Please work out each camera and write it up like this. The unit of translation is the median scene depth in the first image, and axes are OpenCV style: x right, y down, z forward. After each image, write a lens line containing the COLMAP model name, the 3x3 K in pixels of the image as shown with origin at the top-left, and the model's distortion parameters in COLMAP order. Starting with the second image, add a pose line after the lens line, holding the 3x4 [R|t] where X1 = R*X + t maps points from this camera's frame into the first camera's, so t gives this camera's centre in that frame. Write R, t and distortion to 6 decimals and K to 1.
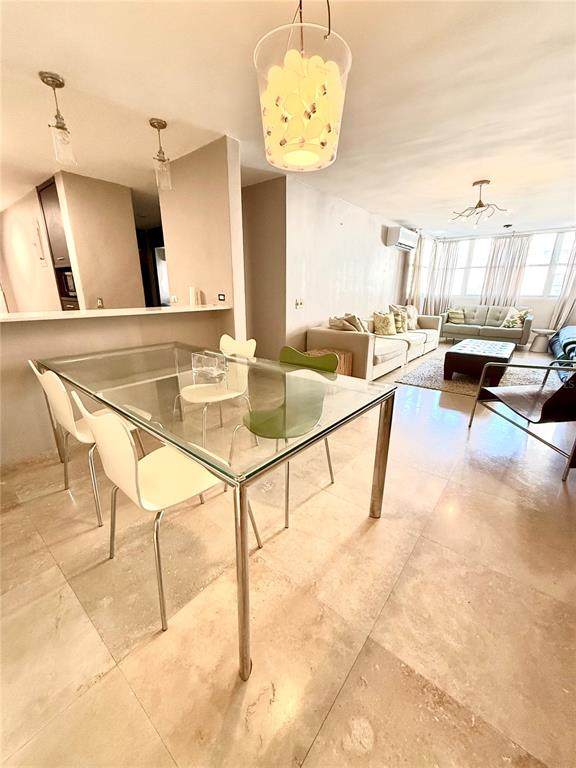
lens RADIAL K [[305.7, 0, 286.9], [0, 305.7, 383.6], [0, 0, 1]] dist [0.001553, 0.000106]
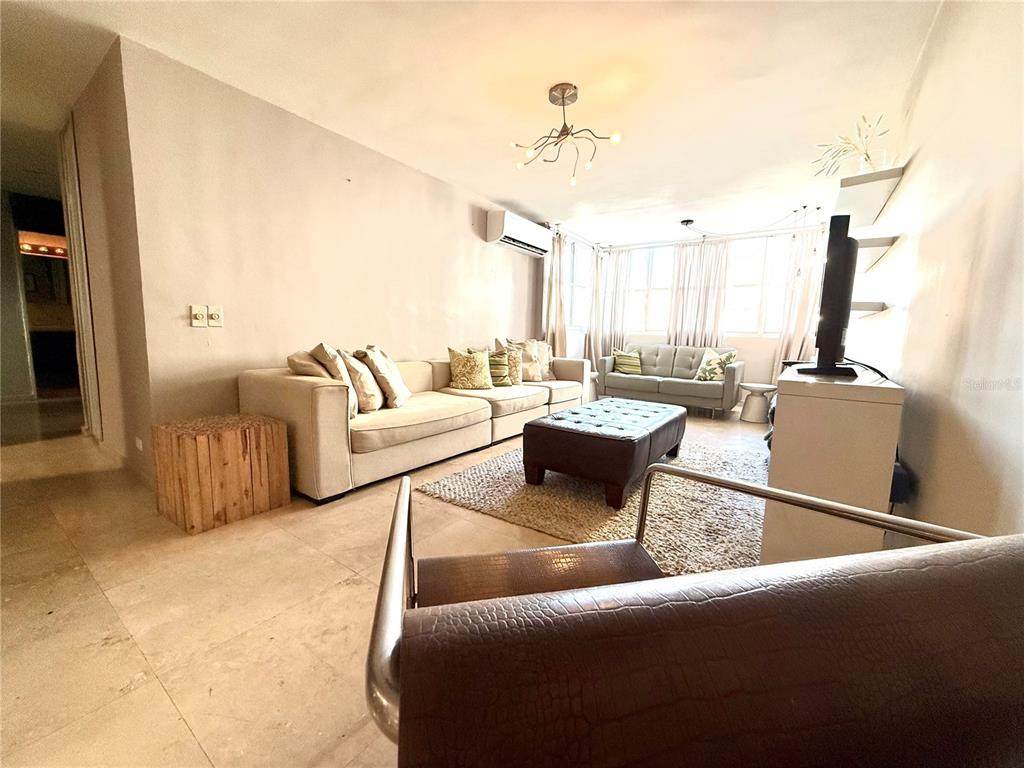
lens RADIAL K [[407.5, 0, 511.6], [0, 407.5, 385.1], [0, 0, 1]] dist [0.001553, 0.000106]
pose [[0.997412, 0.013292, 0.070660, 0.296768], [-0.000822, 0.984808, -0.173645, -0.035473], [-0.071894, 0.173137, 0.982270, 0.248061]]
